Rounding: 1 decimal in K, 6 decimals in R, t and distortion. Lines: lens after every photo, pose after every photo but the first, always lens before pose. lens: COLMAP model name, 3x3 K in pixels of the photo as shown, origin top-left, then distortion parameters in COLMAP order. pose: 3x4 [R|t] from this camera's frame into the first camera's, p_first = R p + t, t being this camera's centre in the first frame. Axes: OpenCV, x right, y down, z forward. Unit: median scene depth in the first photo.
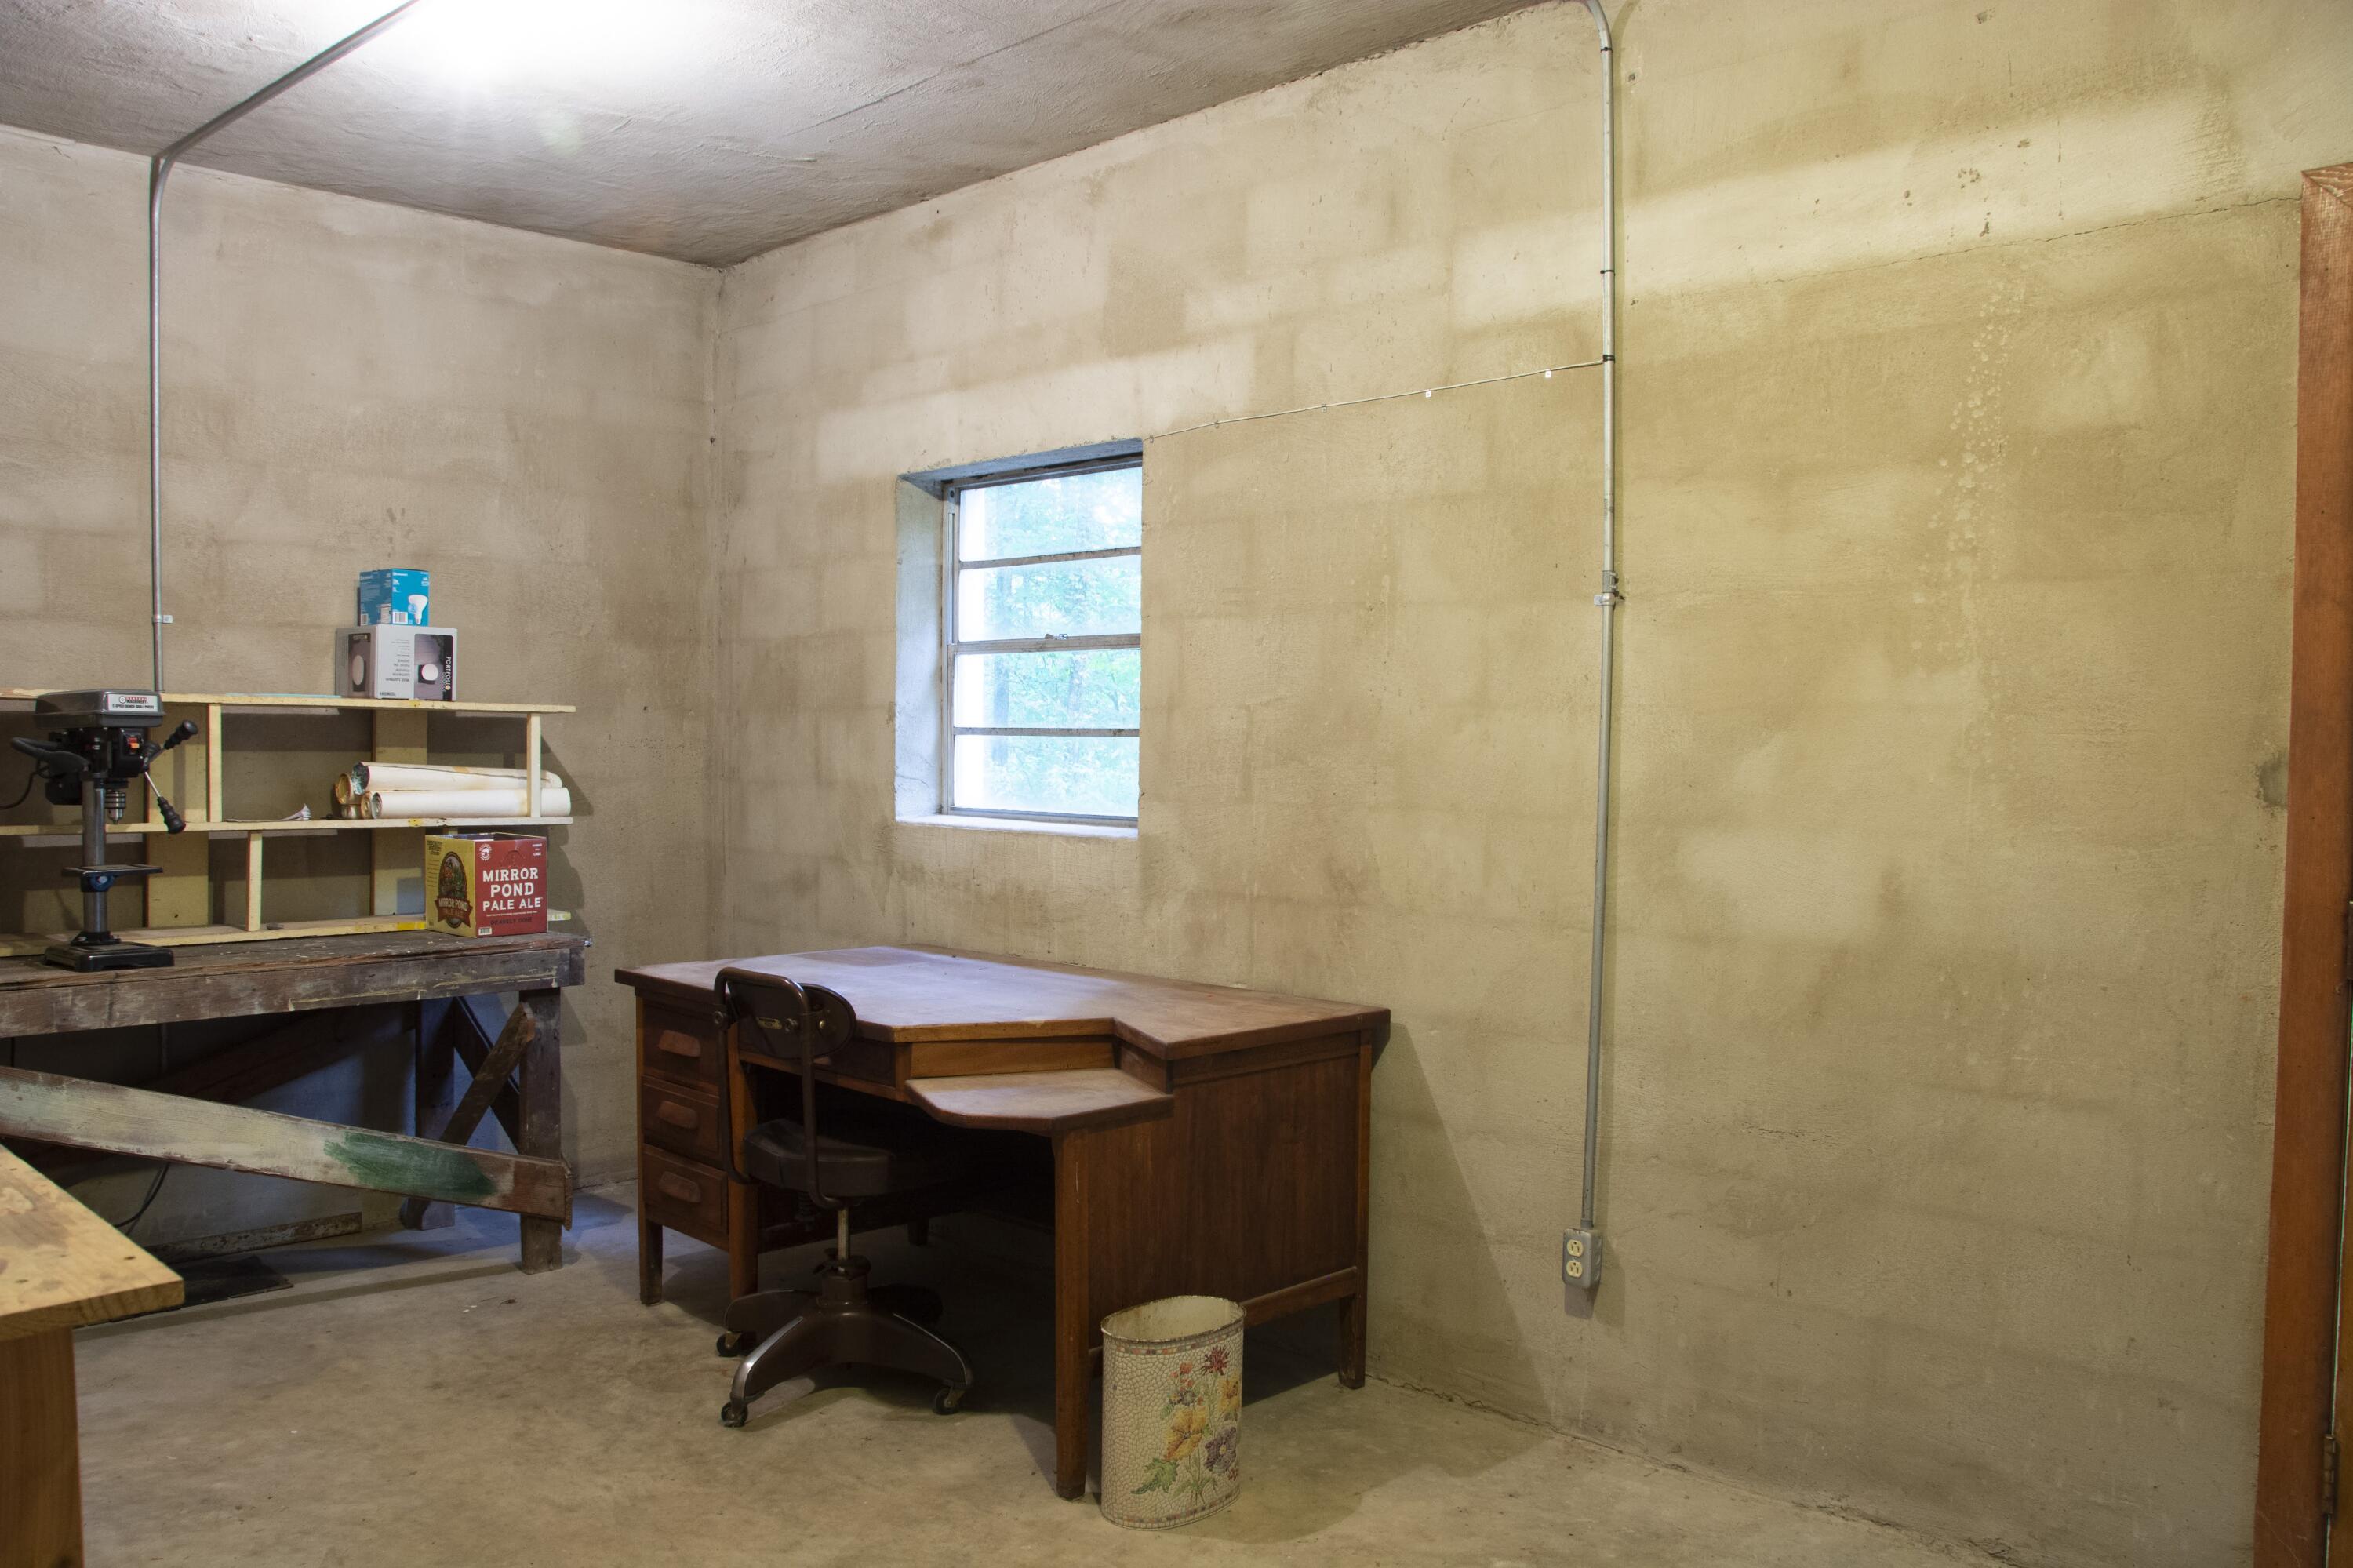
lens RADIAL K [[1866.7, 0, 1176.7], [0, 1866.7, 787.6], [0, 0, 1]] dist [-0.144736, 0.106966]
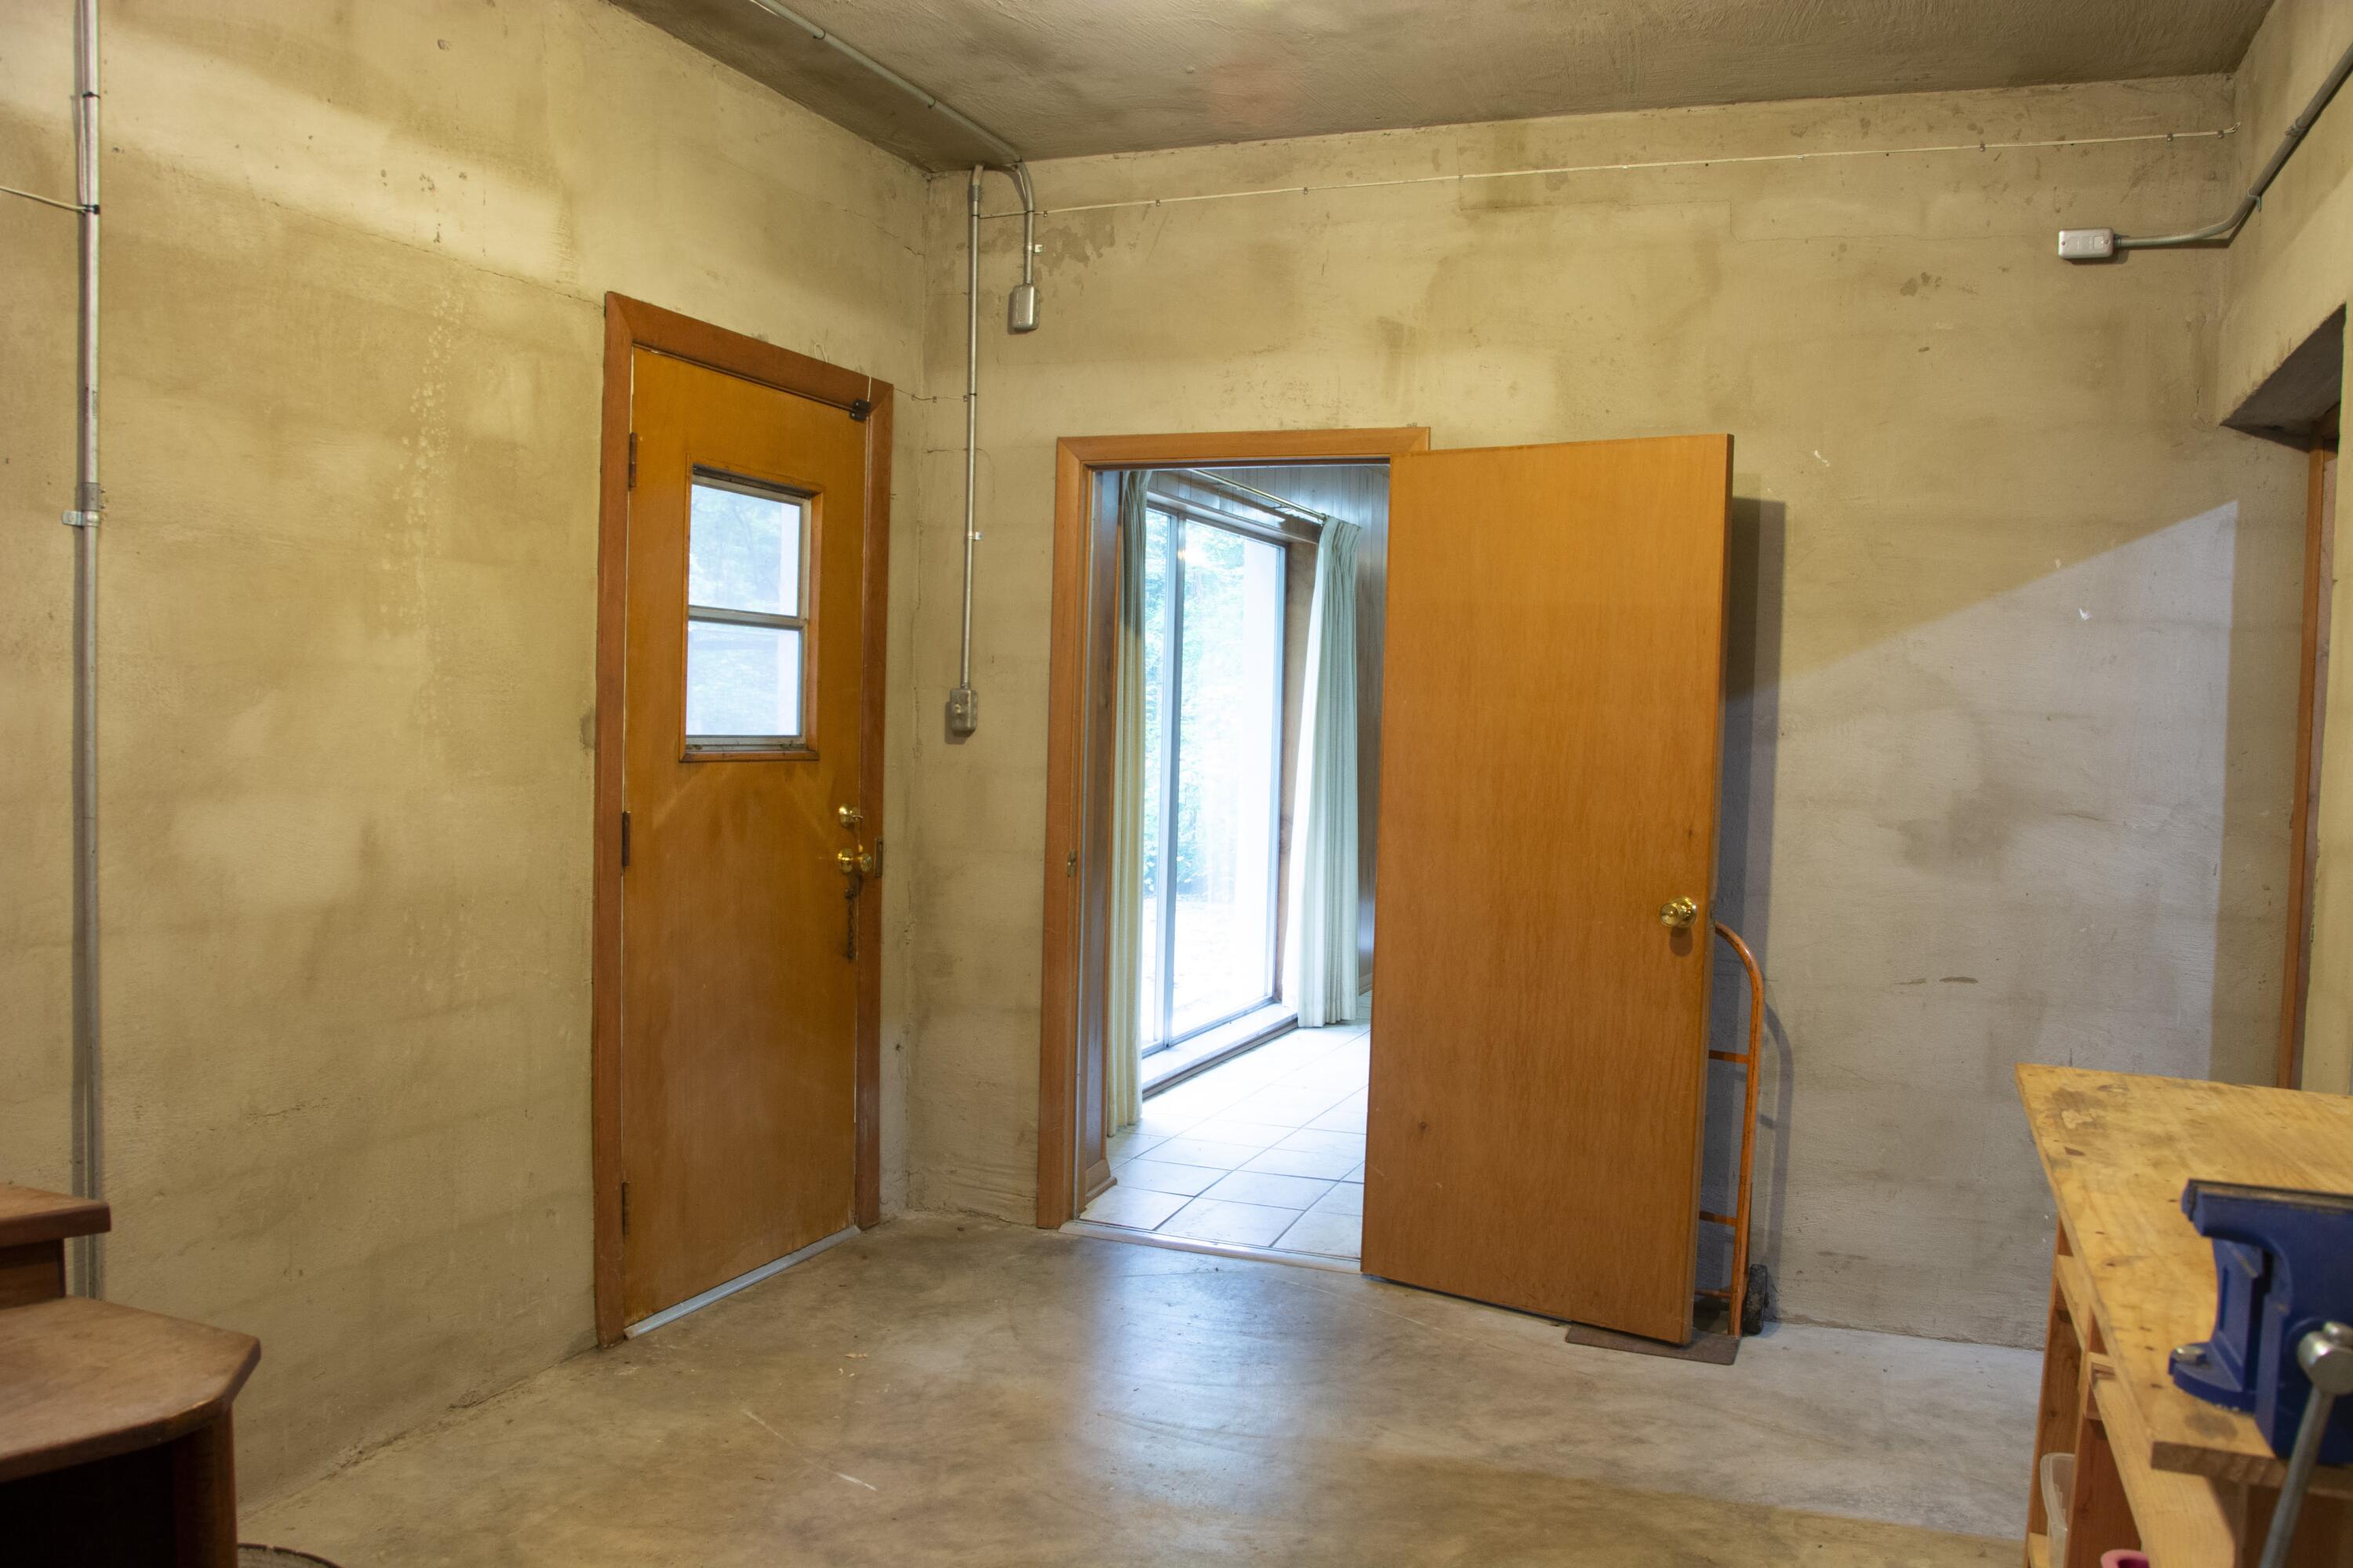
lens RADIAL K [[1866.7, 0, 1175.9], [0, 1866.7, 790.0], [0, 0, 1]] dist [-0.144736, 0.106966]
pose [[-0.399632, -0.057722, 0.914856, -0.752948], [-0.001674, 0.998060, 0.062241, -0.040166], [-0.916674, 0.023342, -0.398954, 1.013408]]
